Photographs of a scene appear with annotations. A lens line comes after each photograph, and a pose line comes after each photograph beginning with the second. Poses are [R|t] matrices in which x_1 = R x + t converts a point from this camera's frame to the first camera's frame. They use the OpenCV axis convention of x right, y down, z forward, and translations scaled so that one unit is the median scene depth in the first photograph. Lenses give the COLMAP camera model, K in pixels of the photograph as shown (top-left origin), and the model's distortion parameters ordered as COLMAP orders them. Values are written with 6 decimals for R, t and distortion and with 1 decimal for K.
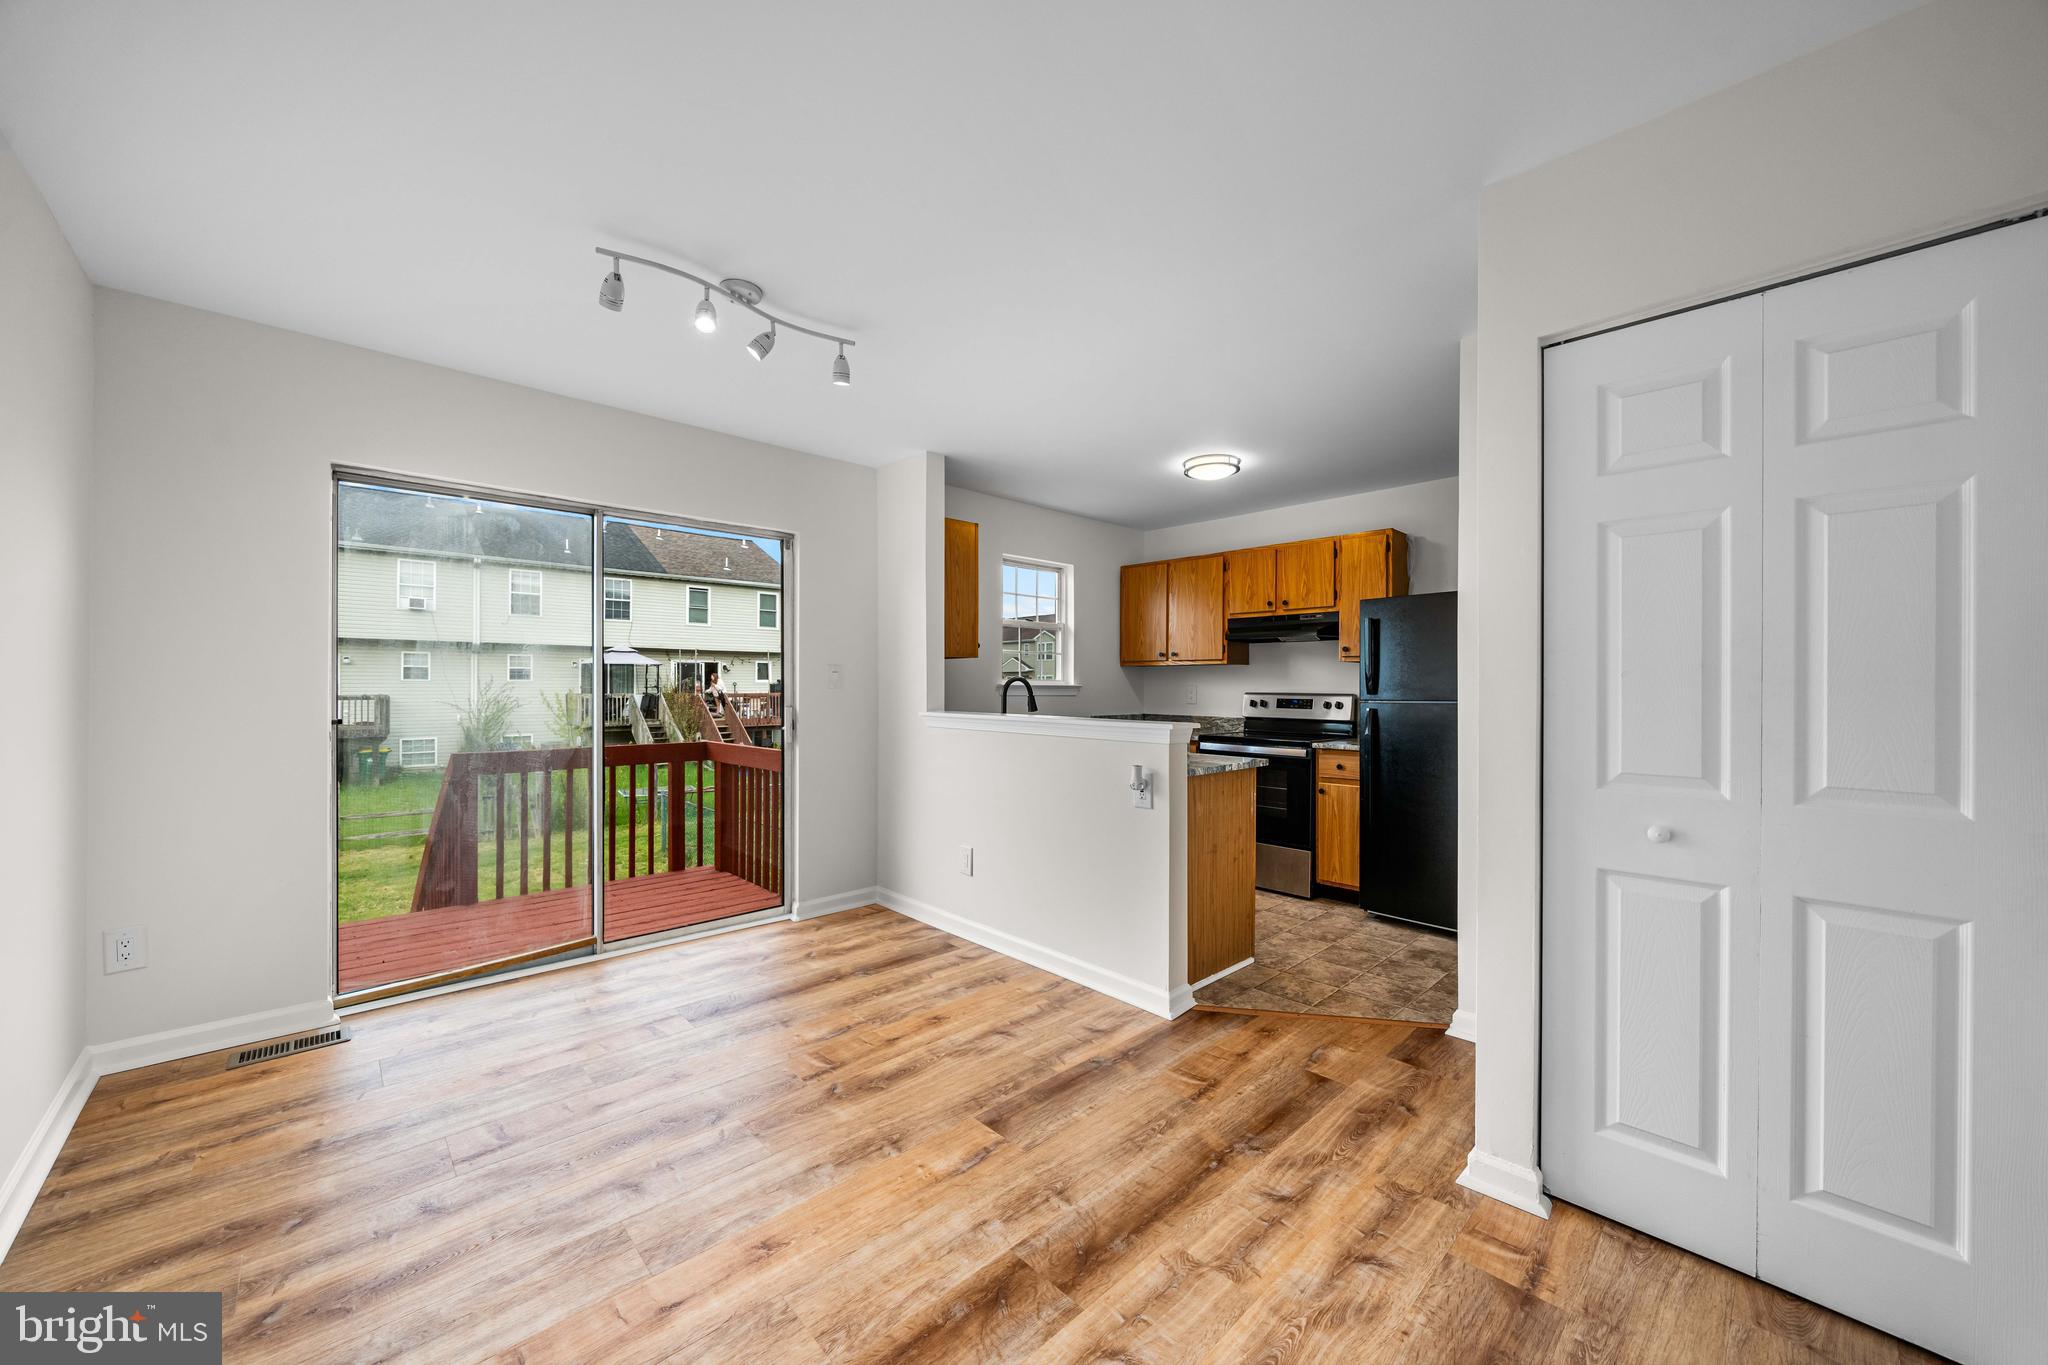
lens RADIAL K [[750.1, 0, 1028.2], [0, 750.1, 687.7], [0, 0, 1]] dist [-0.005463, -0.000104]
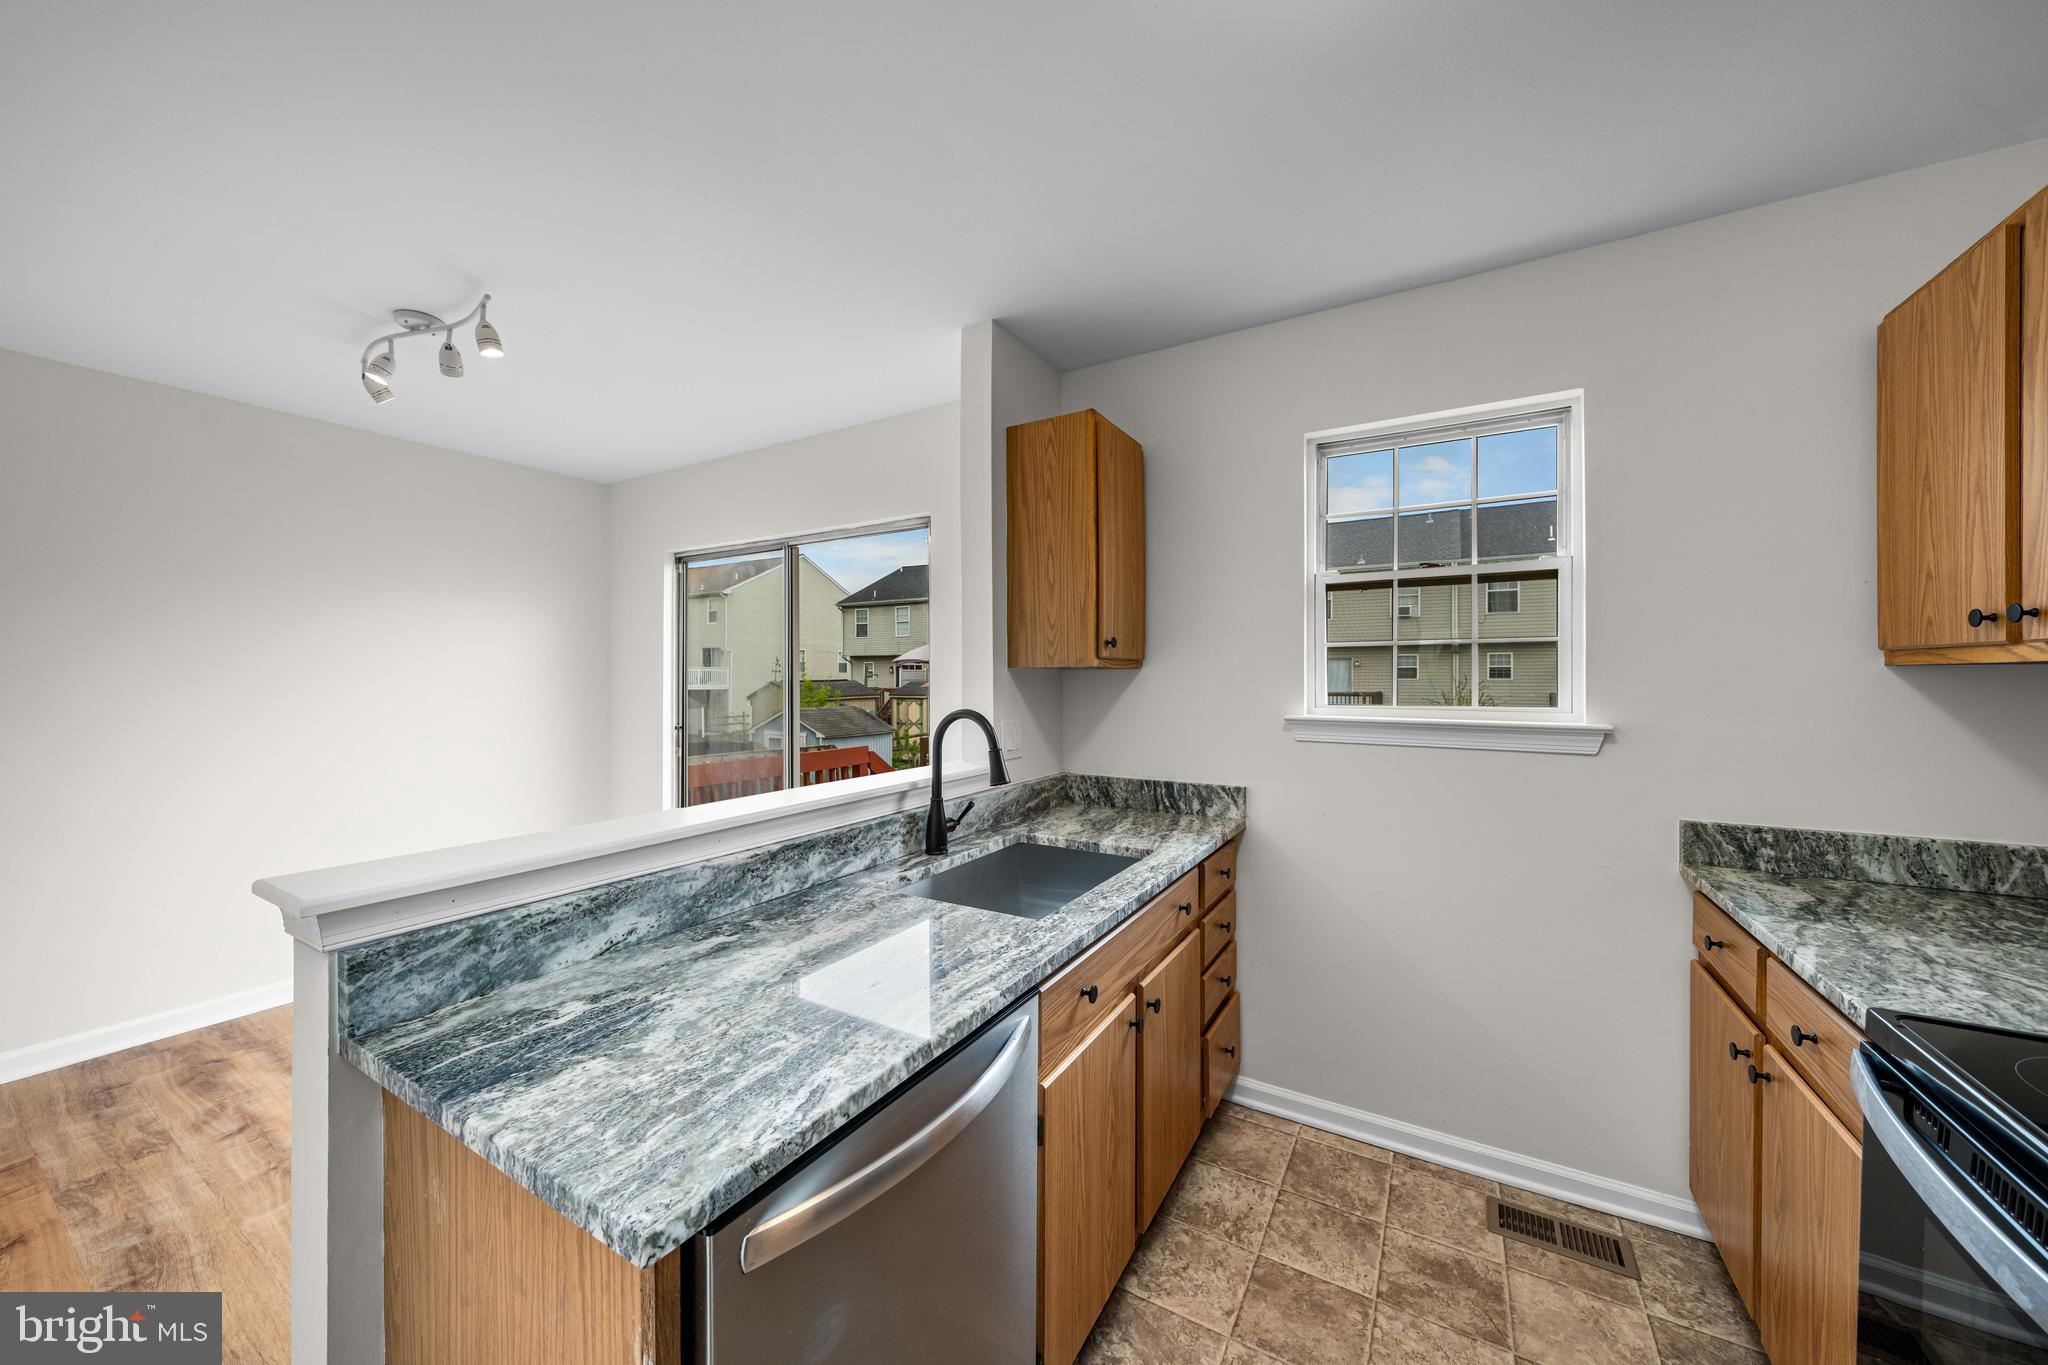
lens RADIAL K [[723.6, 0, 1025.9], [0, 723.6, 679.9], [0, 0, 1]] dist [-0.003853, -0.000225]
pose [[0.267147, -0.001243, -0.963655, 0.415603], [-0.002026, 0.999996, -0.001852, -0.030231], [0.963654, 0.002448, 0.267144, 0.845889]]
